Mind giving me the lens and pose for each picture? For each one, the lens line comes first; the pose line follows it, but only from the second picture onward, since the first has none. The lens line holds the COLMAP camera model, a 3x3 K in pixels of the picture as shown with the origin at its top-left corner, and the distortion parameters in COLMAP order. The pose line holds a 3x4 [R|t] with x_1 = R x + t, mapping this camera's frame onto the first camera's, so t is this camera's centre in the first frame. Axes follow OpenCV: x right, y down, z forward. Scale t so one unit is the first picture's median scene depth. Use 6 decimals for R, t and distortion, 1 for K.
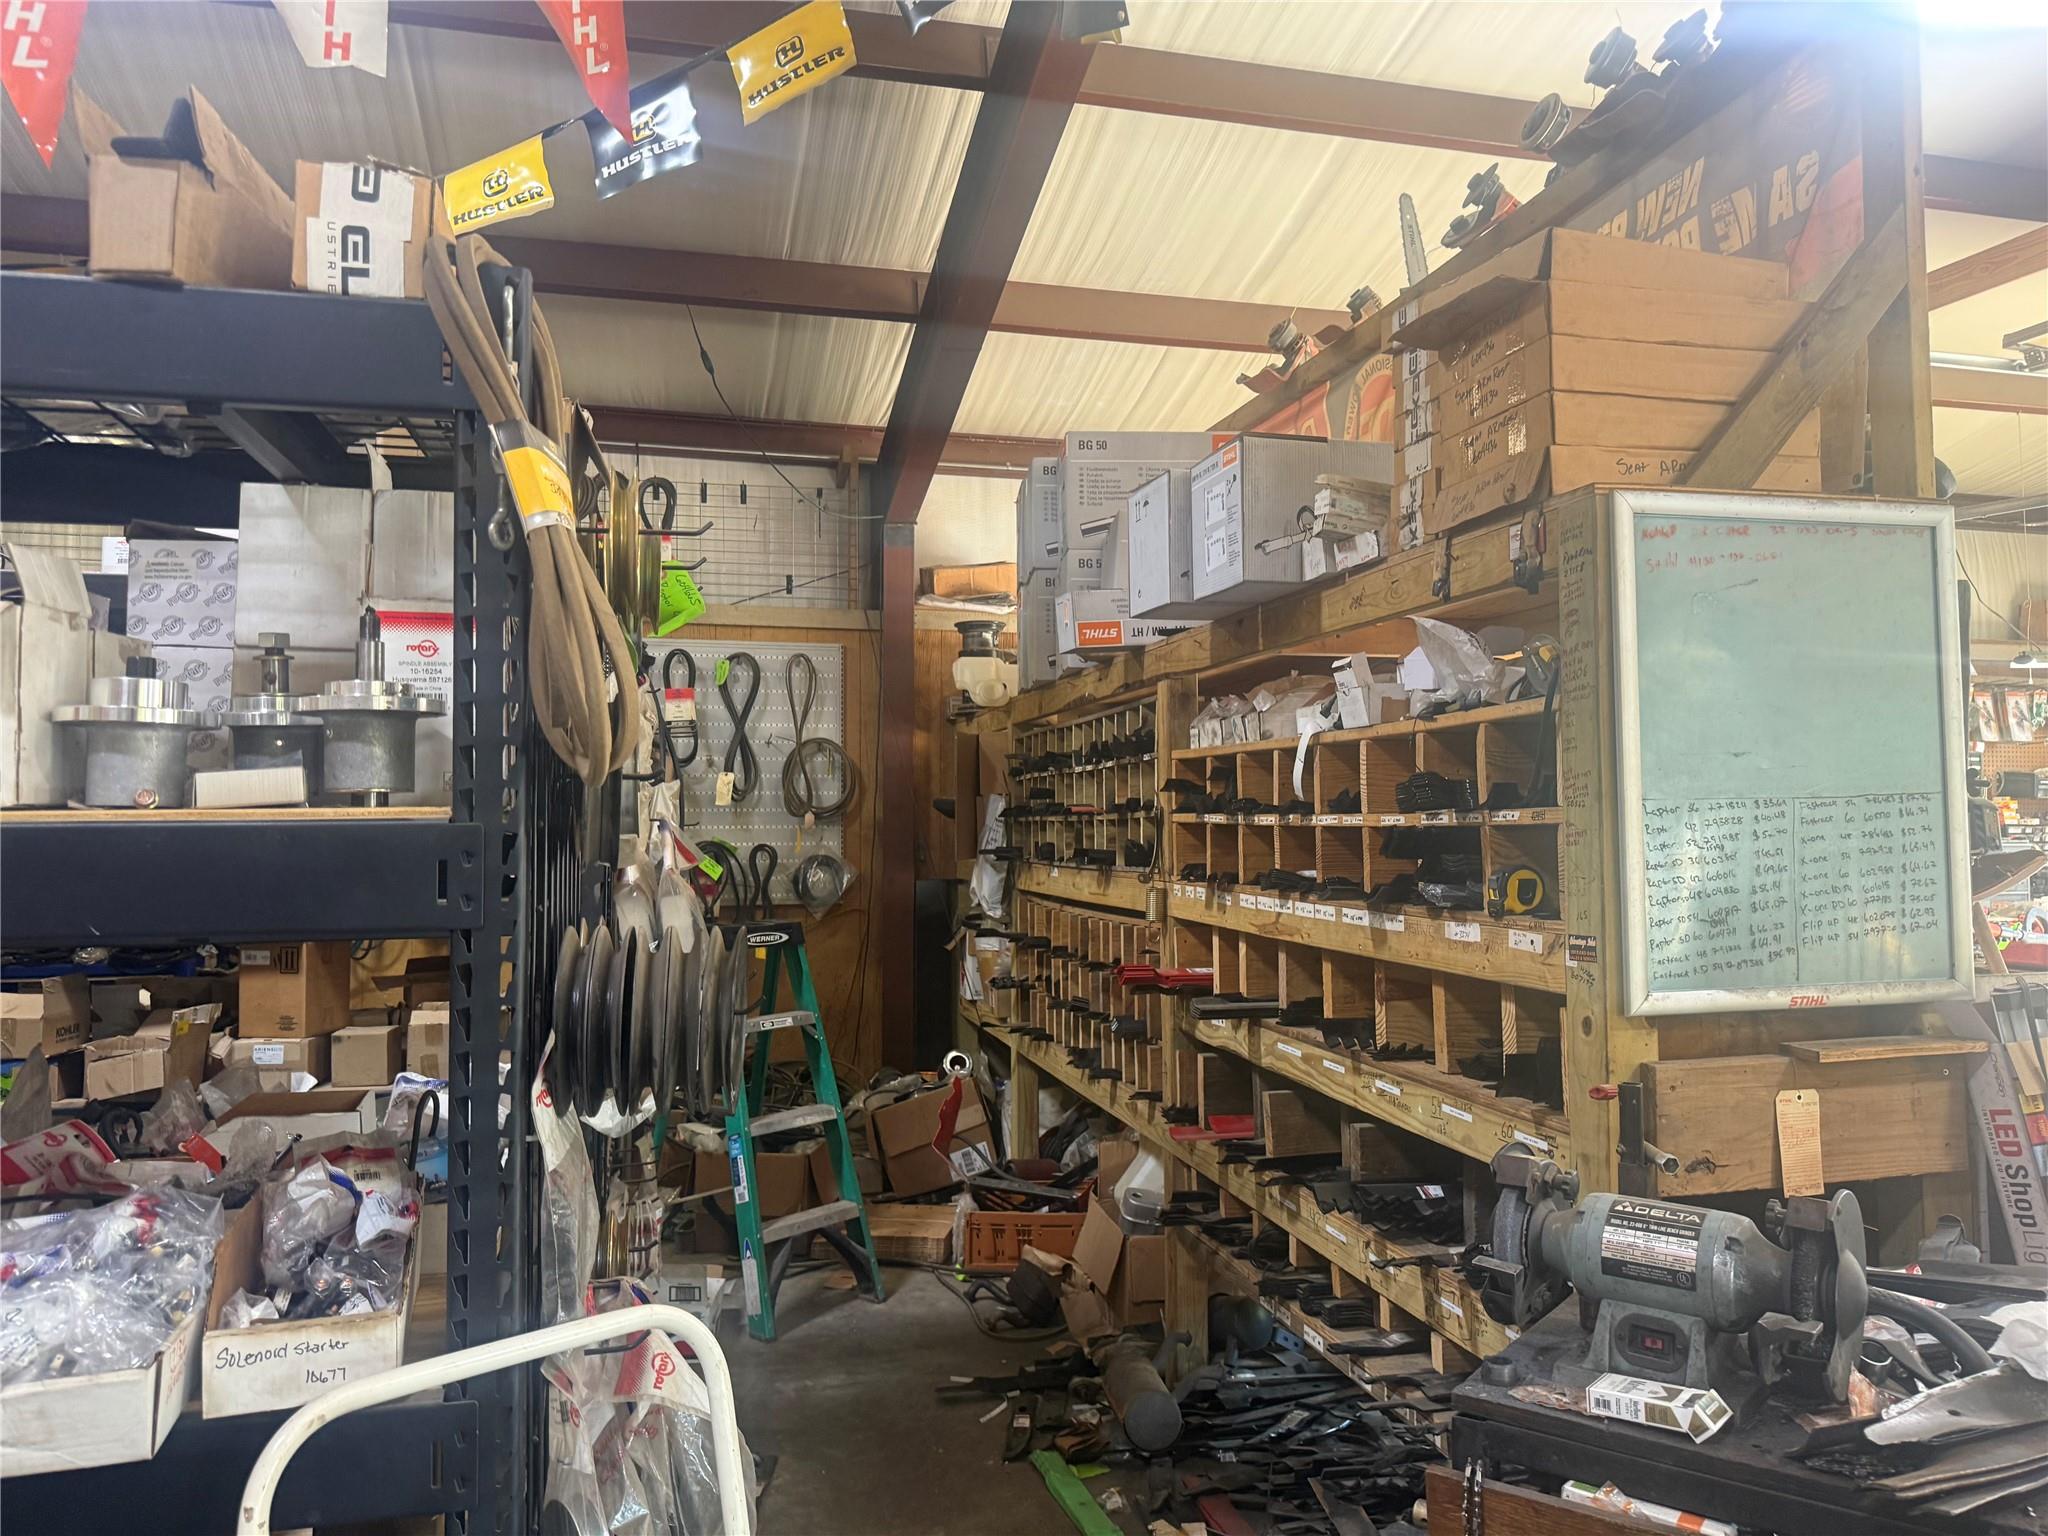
lens RADIAL K [[1423.1, 0, 1024.0], [0, 1423.1, 768.0], [0, 0, 1]] dist [0.049847, -0.082243]
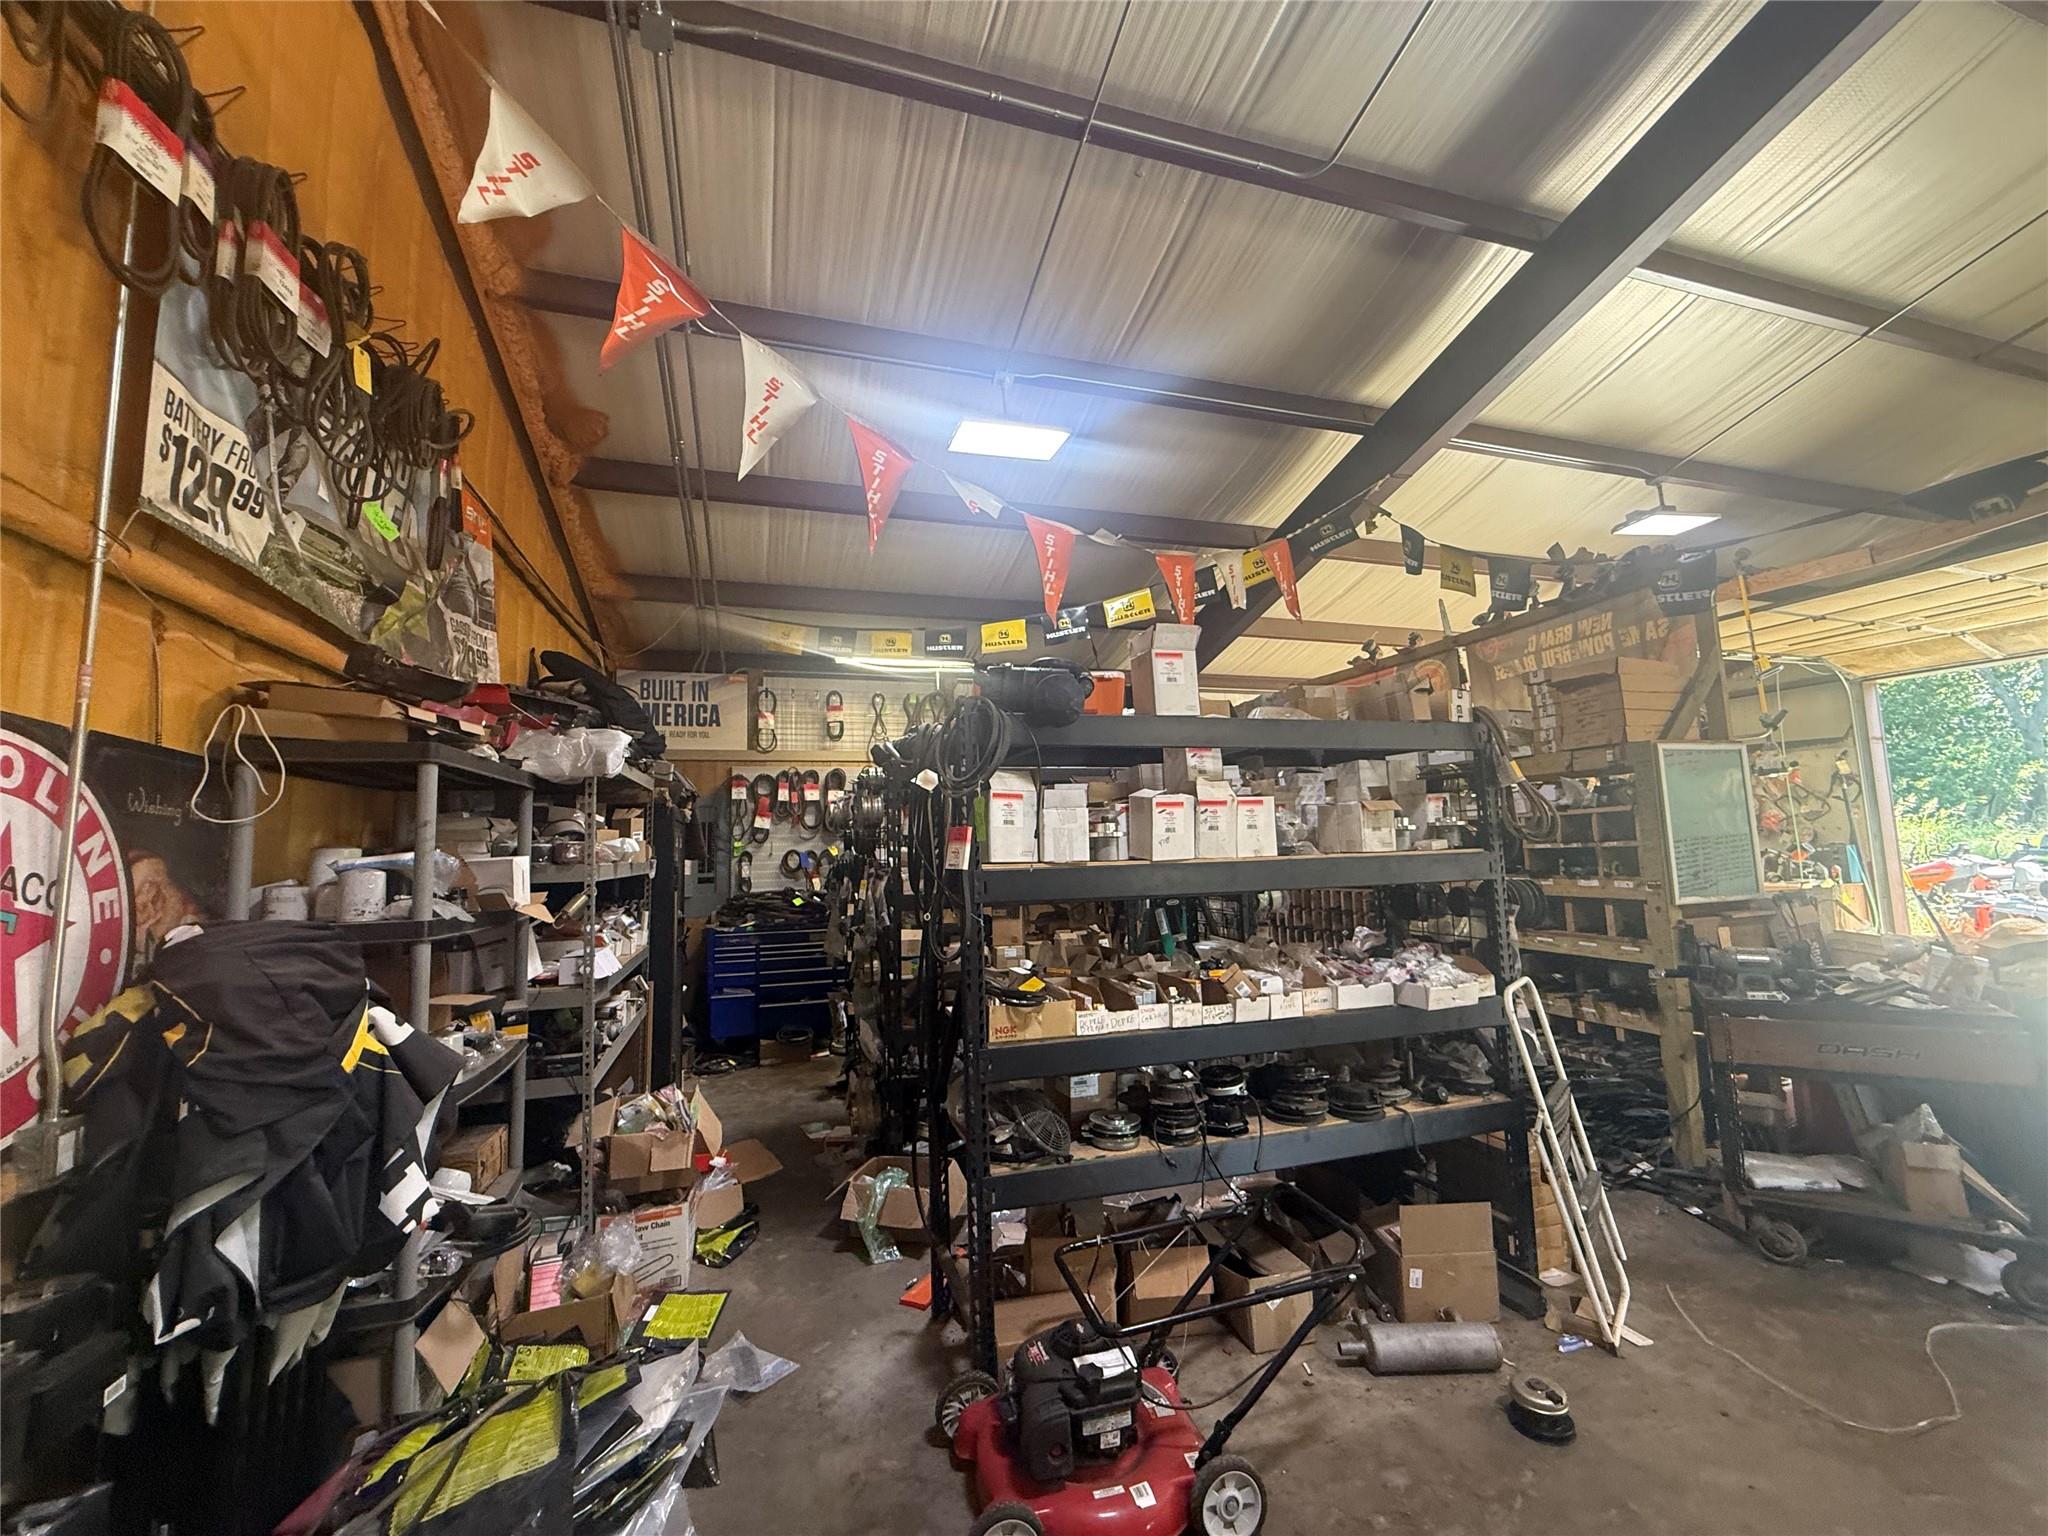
lens RADIAL K [[820.0, 0, 1024.0], [0, 820.0, 768.0], [0, 0, 1]] dist [-0.002336, 0.000293]
pose [[0.996769, -0.013754, 0.079141, -1.033990], [0.018387, 0.998140, -0.058120, -0.049313], [-0.078195, 0.059387, 0.995168, -0.651356]]
